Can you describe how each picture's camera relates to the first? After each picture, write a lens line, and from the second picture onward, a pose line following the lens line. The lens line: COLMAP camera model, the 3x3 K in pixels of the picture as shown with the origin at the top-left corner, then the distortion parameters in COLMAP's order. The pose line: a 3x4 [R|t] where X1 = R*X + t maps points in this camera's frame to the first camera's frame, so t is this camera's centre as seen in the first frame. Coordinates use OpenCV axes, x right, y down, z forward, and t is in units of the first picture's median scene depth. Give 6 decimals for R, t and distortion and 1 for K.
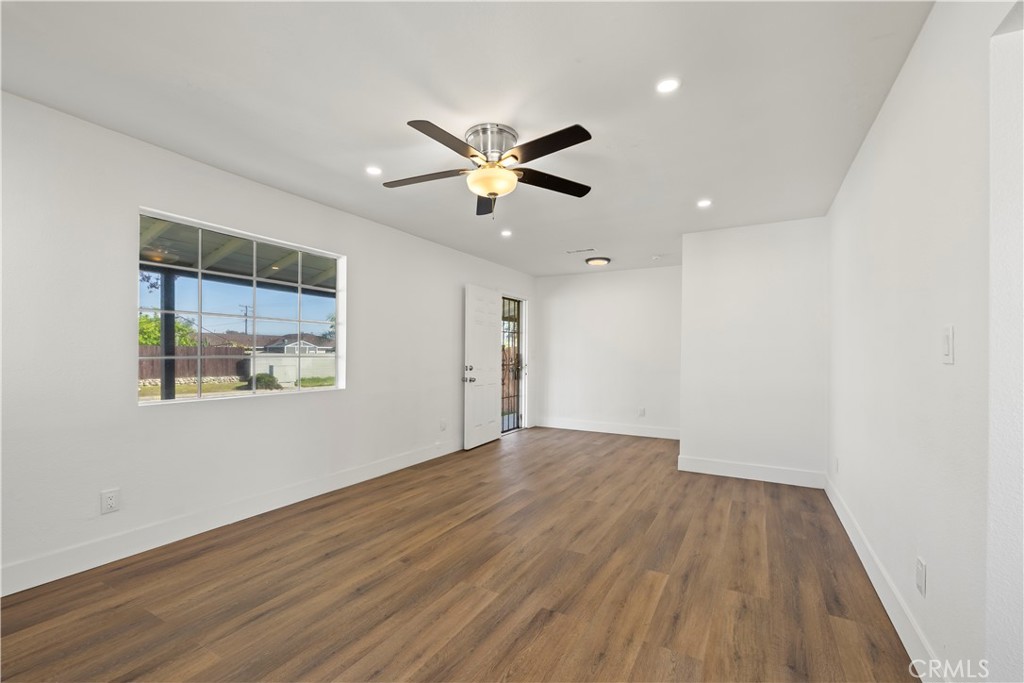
lens RADIAL K [[437.3, 0, 506.2], [0, 437.3, 353.8], [0, 0, 1]] dist [-0.001393, 0.000759]
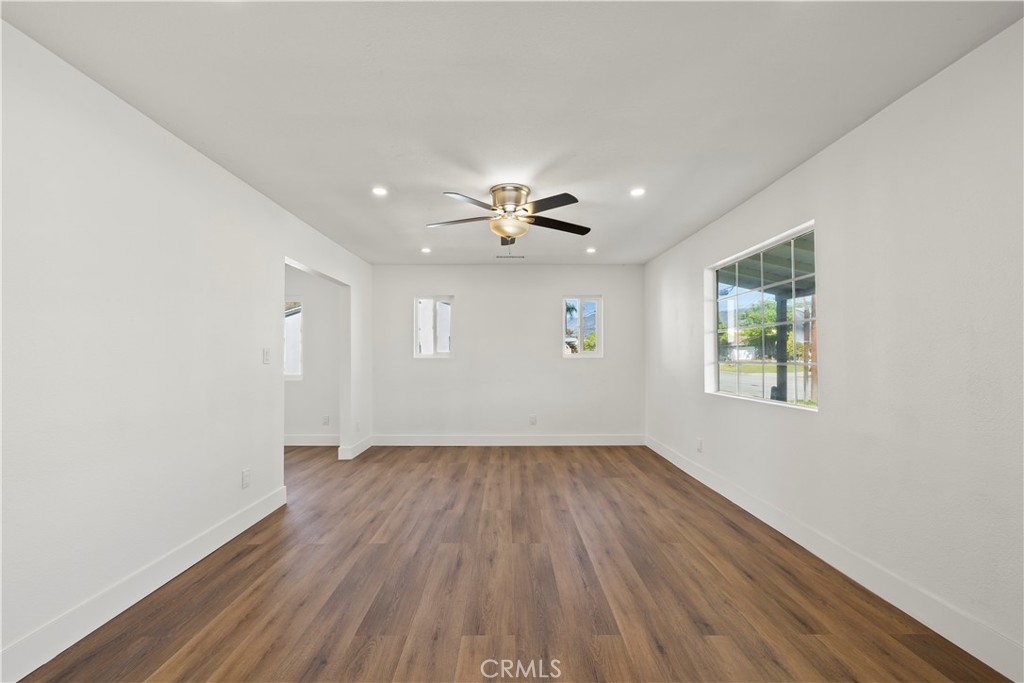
lens RADIAL K [[437.3, 0, 513.7], [0, 437.3, 358.3], [0, 0, 1]] dist [-0.001393, 0.000759]
pose [[-0.858187, -0.002480, -0.513332, 0.741183], [-0.002618, 0.999996, -0.000455, -0.005000], [0.513331, 0.000953, -0.858190, 2.553569]]
